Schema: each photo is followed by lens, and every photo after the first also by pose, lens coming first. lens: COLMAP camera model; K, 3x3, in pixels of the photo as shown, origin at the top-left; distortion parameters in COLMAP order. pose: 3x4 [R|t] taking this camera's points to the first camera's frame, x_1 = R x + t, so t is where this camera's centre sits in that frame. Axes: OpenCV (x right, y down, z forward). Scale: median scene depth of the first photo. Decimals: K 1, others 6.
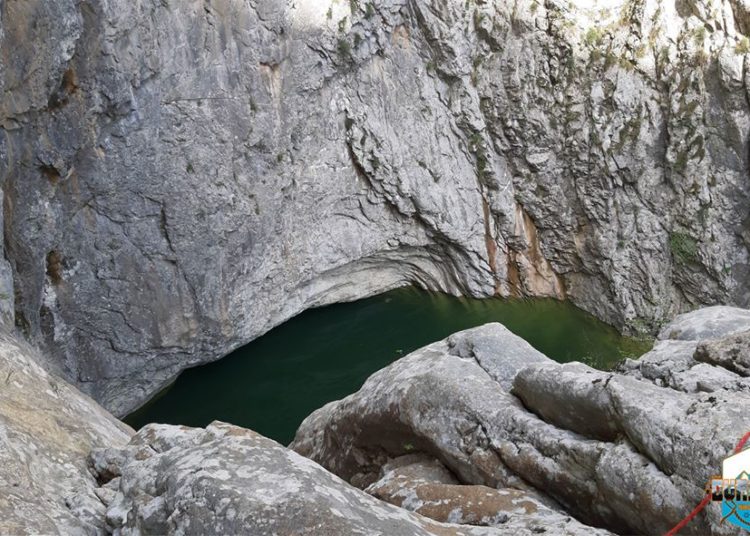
lens RADIAL K [[639.9, 0, 376.2], [0, 639.9, 268.4], [0, 0, 1]] dist [0.020600, 0.006249]
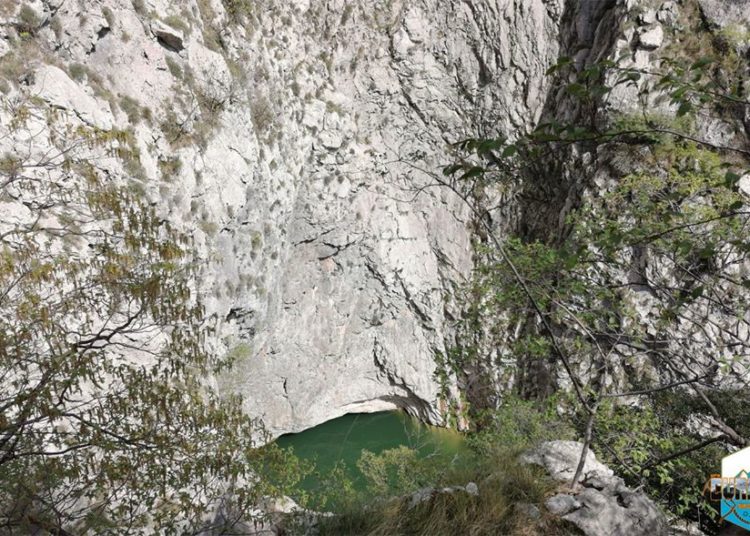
lens RADIAL K [[639.9, 0, 374.7], [0, 639.9, 267.0], [0, 0, 1]] dist [0.020600, 0.006249]
pose [[0.961109, 0.202796, -0.187463, 0.303567], [-0.195889, 0.979090, 0.054863, -0.589329], [0.194669, -0.016007, 0.980738, -1.101950]]
